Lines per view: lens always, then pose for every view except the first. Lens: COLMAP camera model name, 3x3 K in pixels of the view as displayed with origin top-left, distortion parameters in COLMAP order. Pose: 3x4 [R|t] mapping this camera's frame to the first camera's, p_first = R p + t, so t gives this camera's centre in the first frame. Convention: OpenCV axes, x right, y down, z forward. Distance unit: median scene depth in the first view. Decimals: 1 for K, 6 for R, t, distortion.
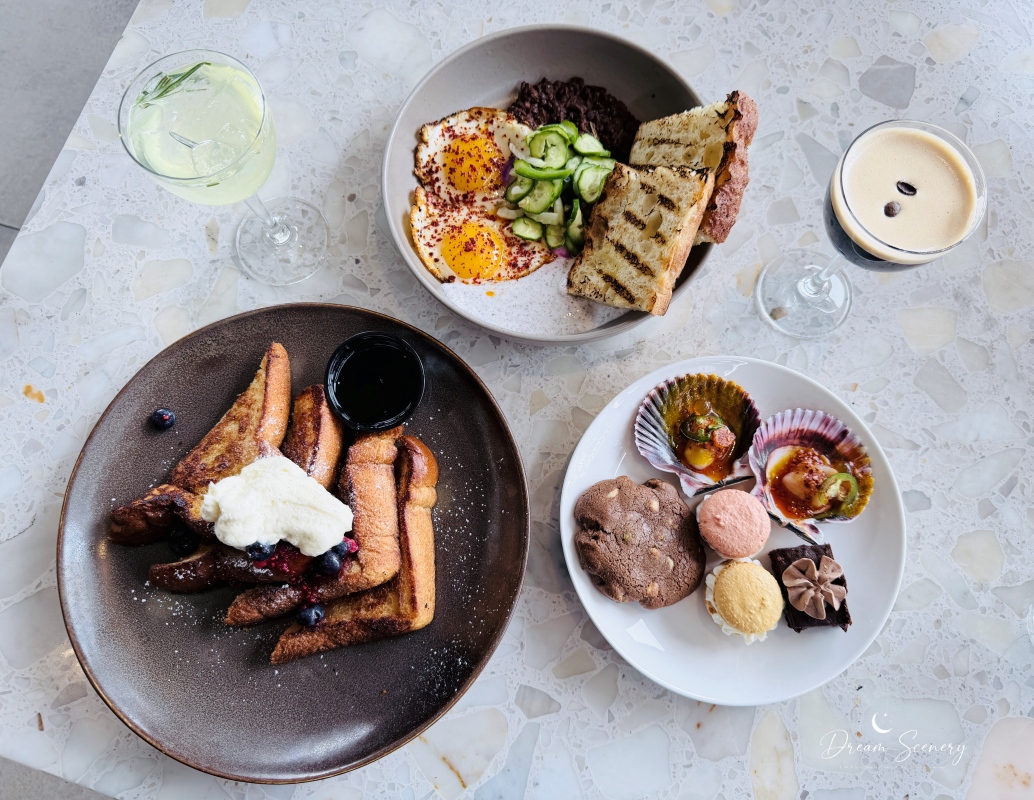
lens RADIAL K [[782.2, 0, 517.0], [0, 782.2, 400.0], [0, 0, 1]] dist [0.112393, -0.241166]
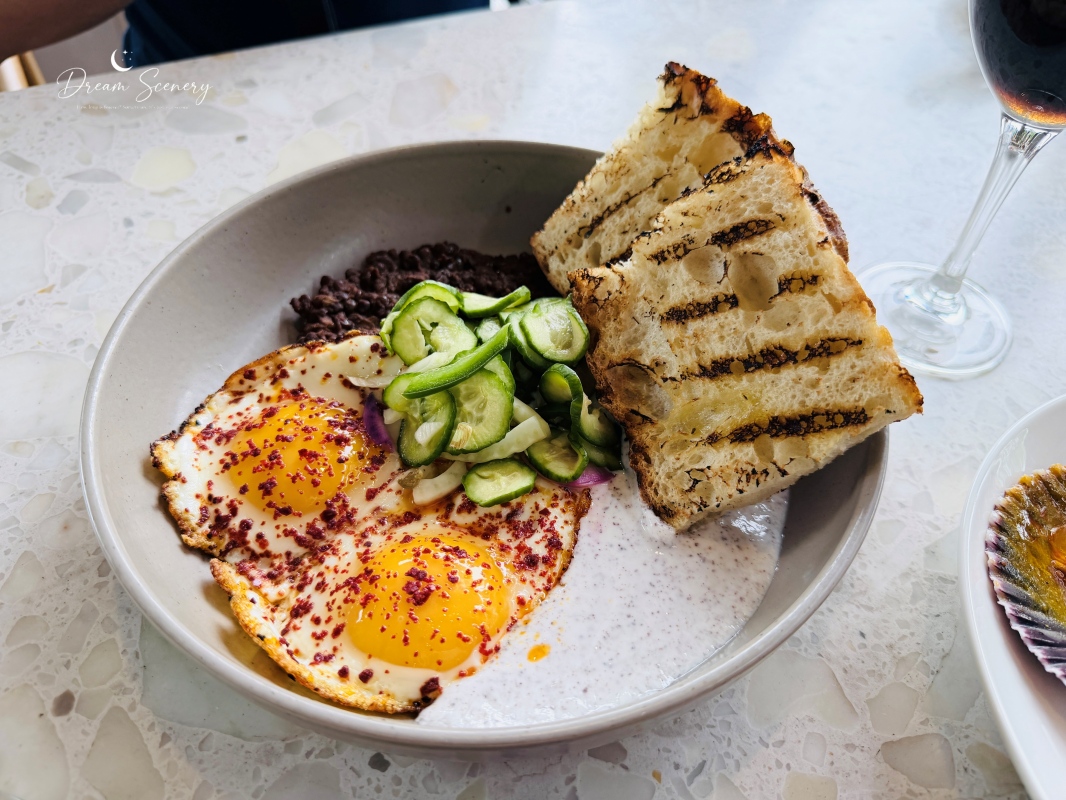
lens RADIAL K [[831.5, 0, 547.7], [0, 831.5, 354.4], [0, 0, 1]] dist [0.128536, -0.330915]
pose [[0.747091, -0.480445, 0.459378, -0.144940], [0.642270, 0.699835, -0.312602, -0.102834], [-0.171301, 0.528587, 0.831416, 0.563559]]
